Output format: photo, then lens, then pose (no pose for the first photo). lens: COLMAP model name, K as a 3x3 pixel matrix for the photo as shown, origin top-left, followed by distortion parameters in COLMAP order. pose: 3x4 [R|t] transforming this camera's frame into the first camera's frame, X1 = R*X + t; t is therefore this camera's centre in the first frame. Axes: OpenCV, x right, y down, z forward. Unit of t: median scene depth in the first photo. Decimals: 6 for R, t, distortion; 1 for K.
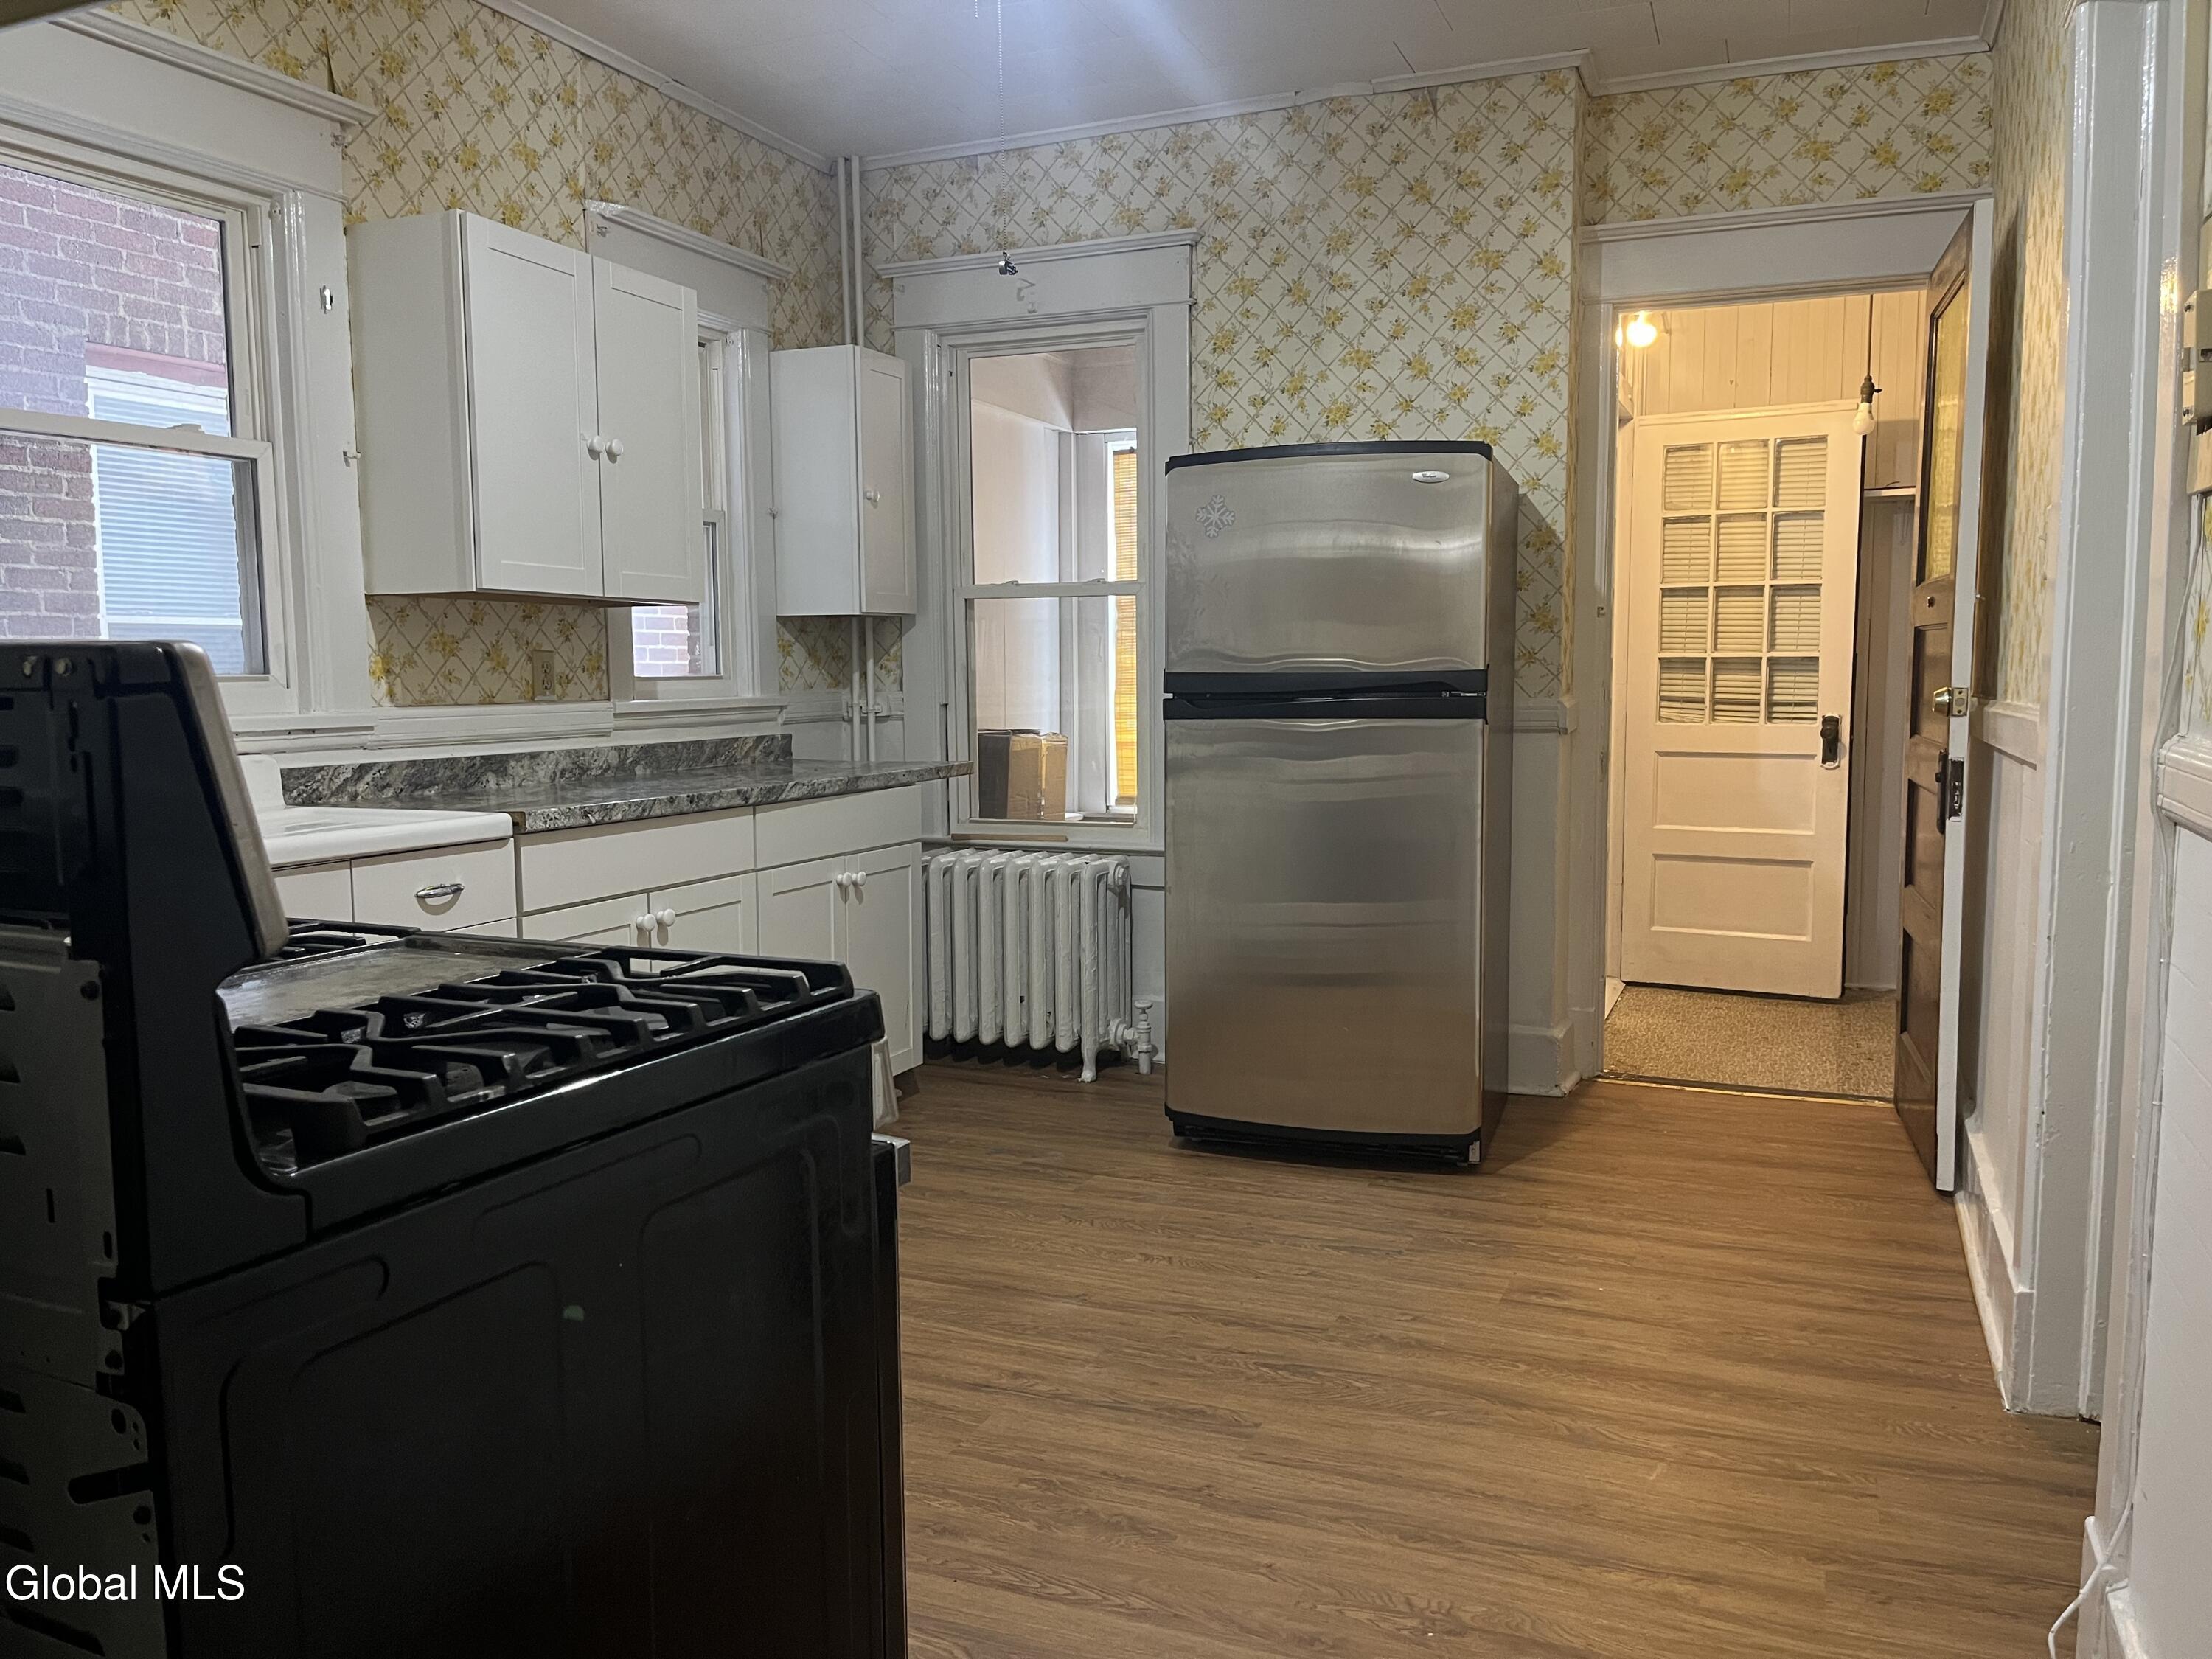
lens RADIAL K [[1680.4, 0, 1113.3], [0, 1680.4, 816.9], [0, 0, 1]] dist [0.037570, -0.046150]
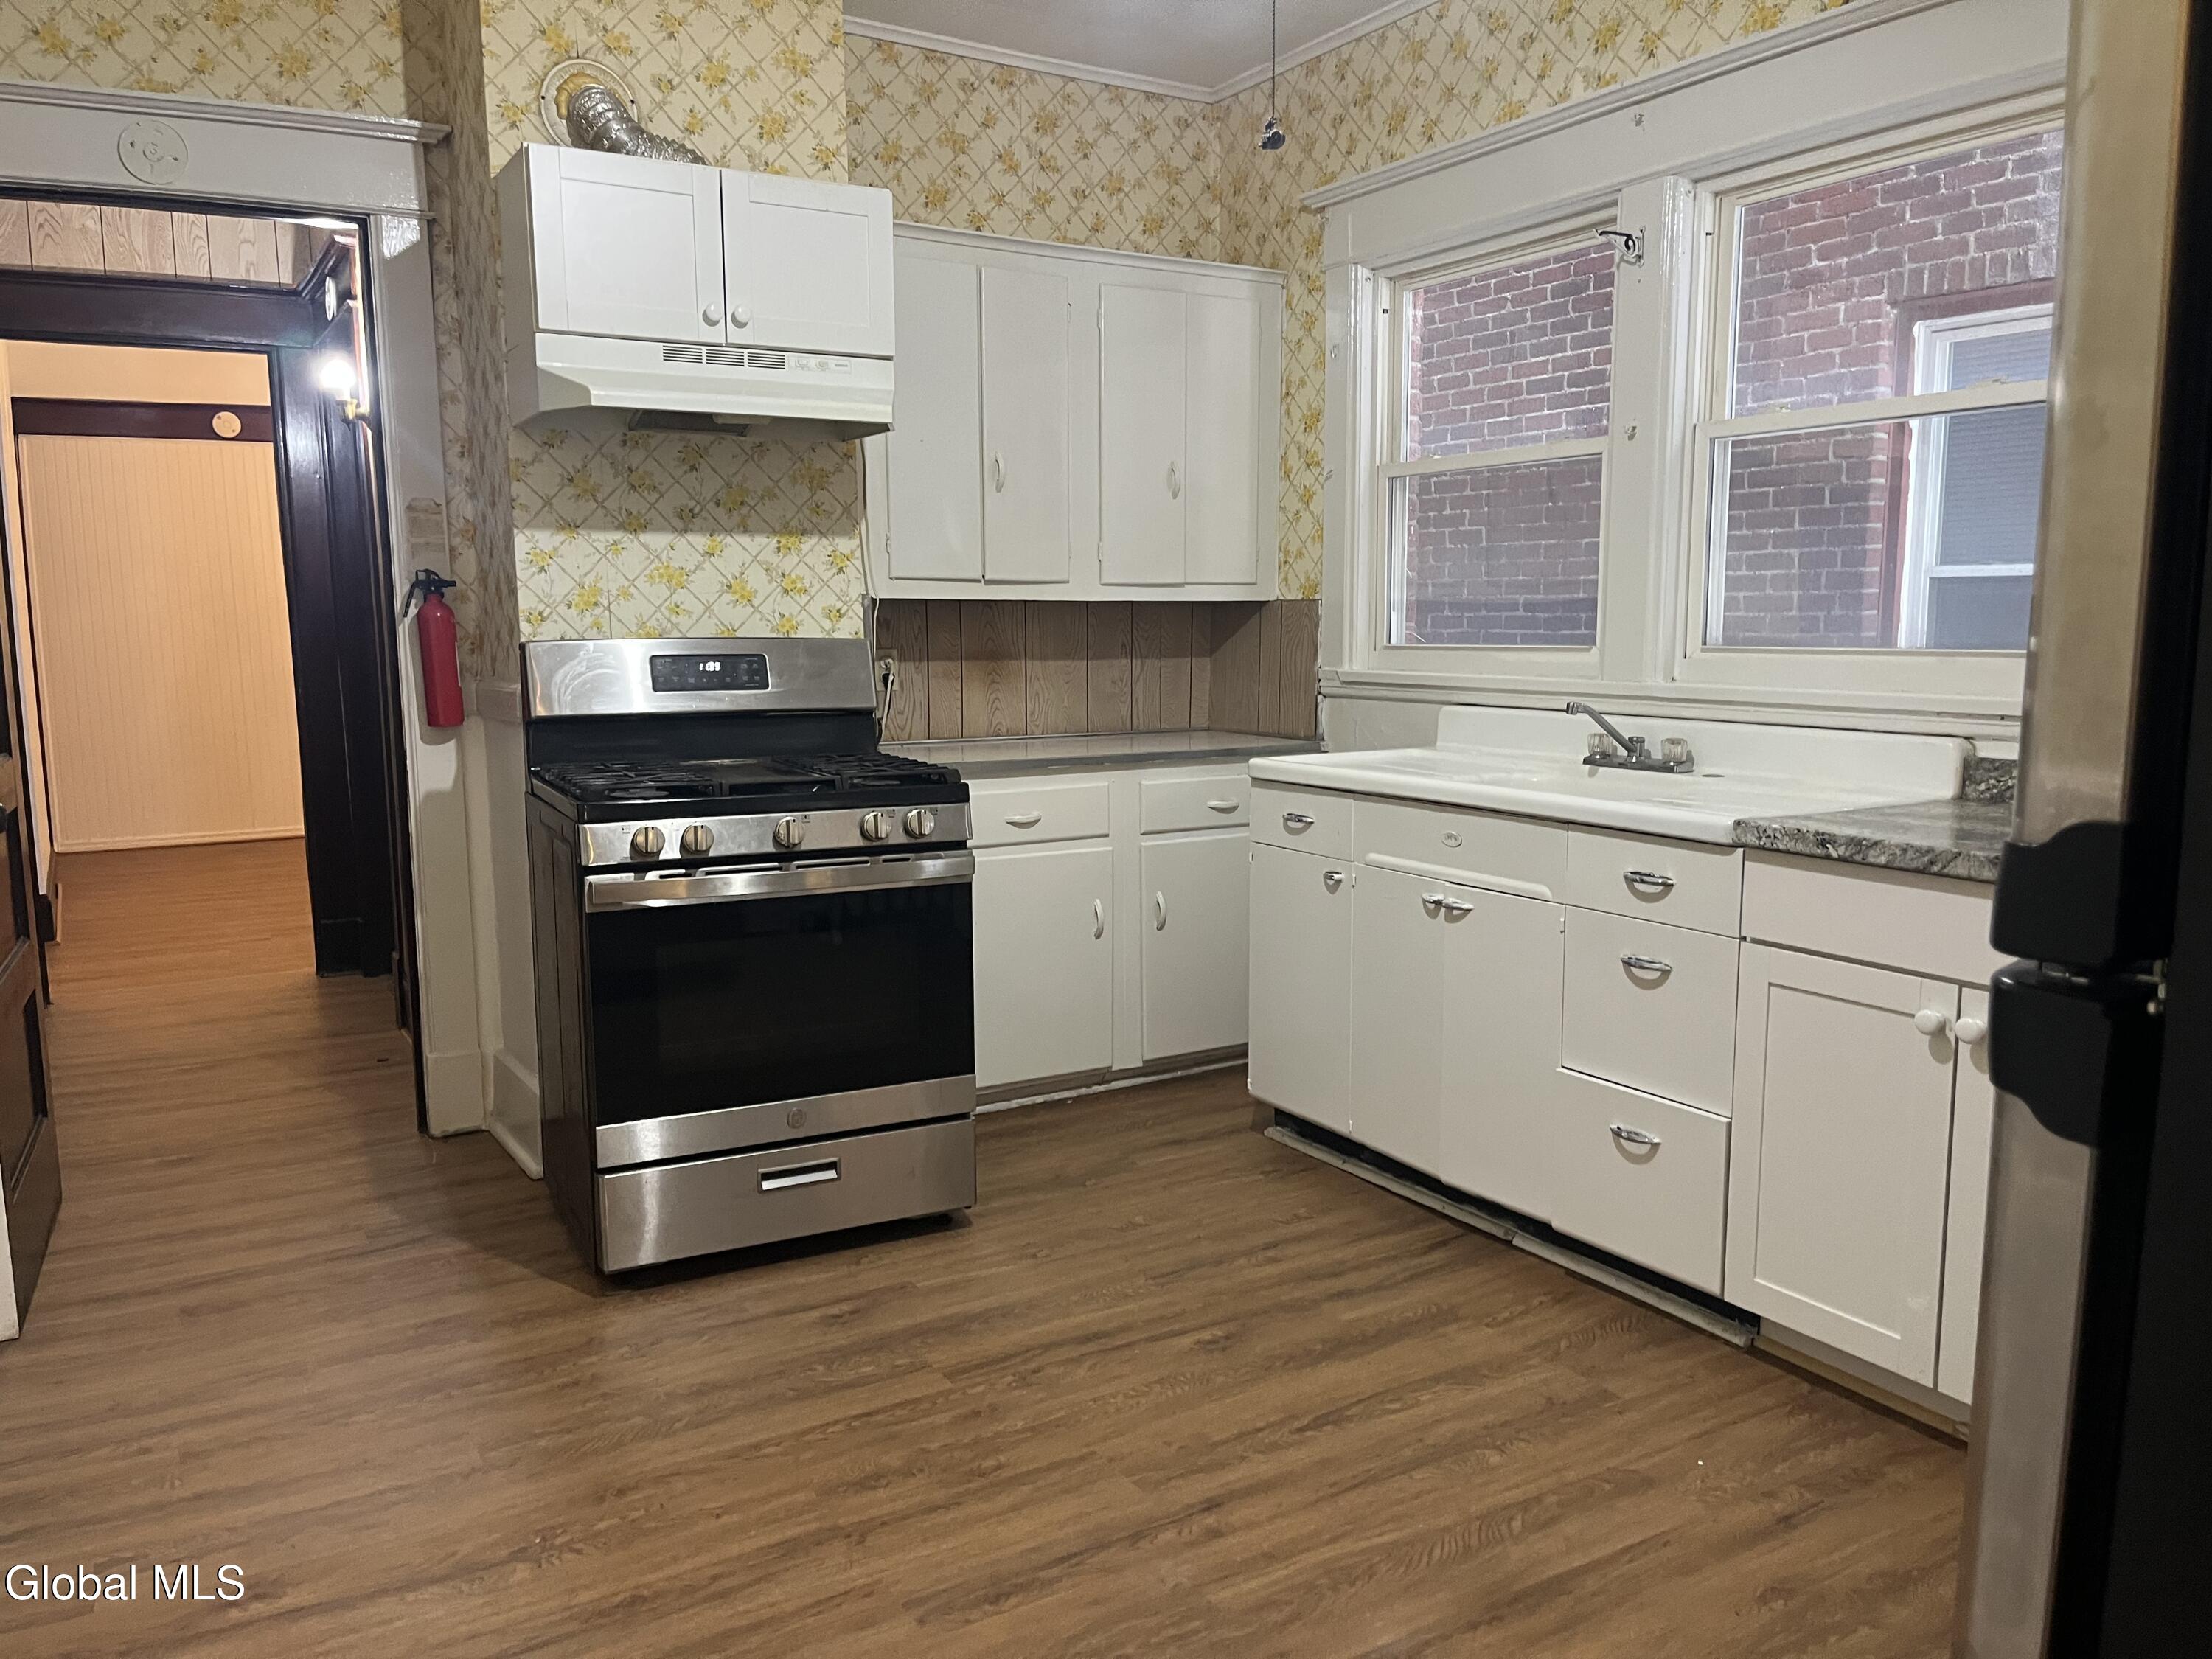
lens RADIAL K [[1680.4, 0, 1109.8], [0, 1680.4, 846.2], [0, 0, 1]] dist [0.037570, -0.046150]
pose [[-0.592349, 0.123958, -0.796088, 0.613367], [-0.064869, 0.977548, 0.200480, -0.164500], [0.803065, 0.170396, -0.571009, 1.435600]]
